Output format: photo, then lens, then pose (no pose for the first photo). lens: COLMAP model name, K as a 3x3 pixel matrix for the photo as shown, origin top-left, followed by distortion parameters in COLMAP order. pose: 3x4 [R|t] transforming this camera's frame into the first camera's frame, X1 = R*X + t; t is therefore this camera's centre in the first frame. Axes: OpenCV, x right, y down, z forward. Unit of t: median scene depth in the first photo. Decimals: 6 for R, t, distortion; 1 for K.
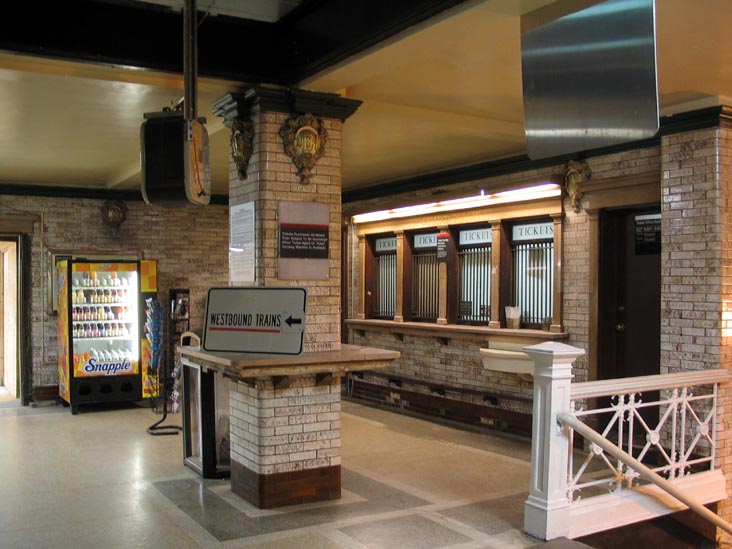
lens RADIAL K [[784.4, 0, 367.2], [0, 784.4, 293.1], [0, 0, 1]] dist [-0.132194, 0.052100]
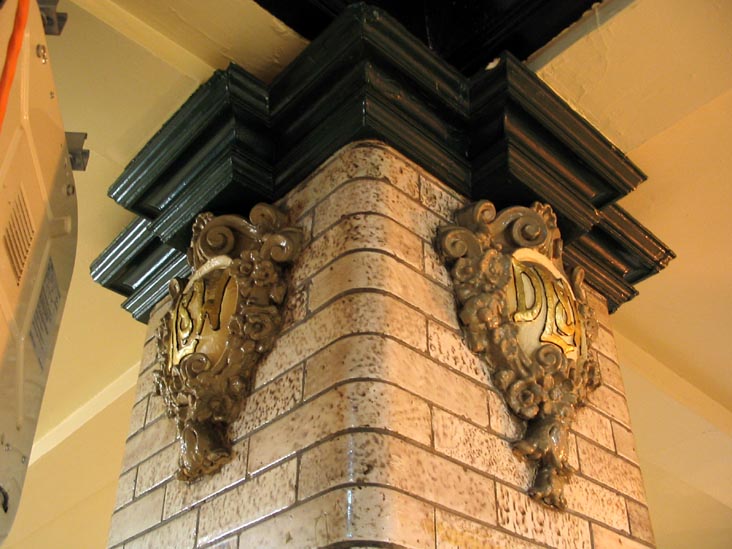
lens RADIAL K [[784.4, 0, 367.2], [0, 784.4, 293.1], [0, 0, 1]] dist [-0.132194, 0.052100]
pose [[0.979863, 0.119674, 0.159835, -0.160495], [0.003931, 0.788766, -0.614681, -0.065400], [-0.199634, 0.602931, 0.772412, 0.839191]]
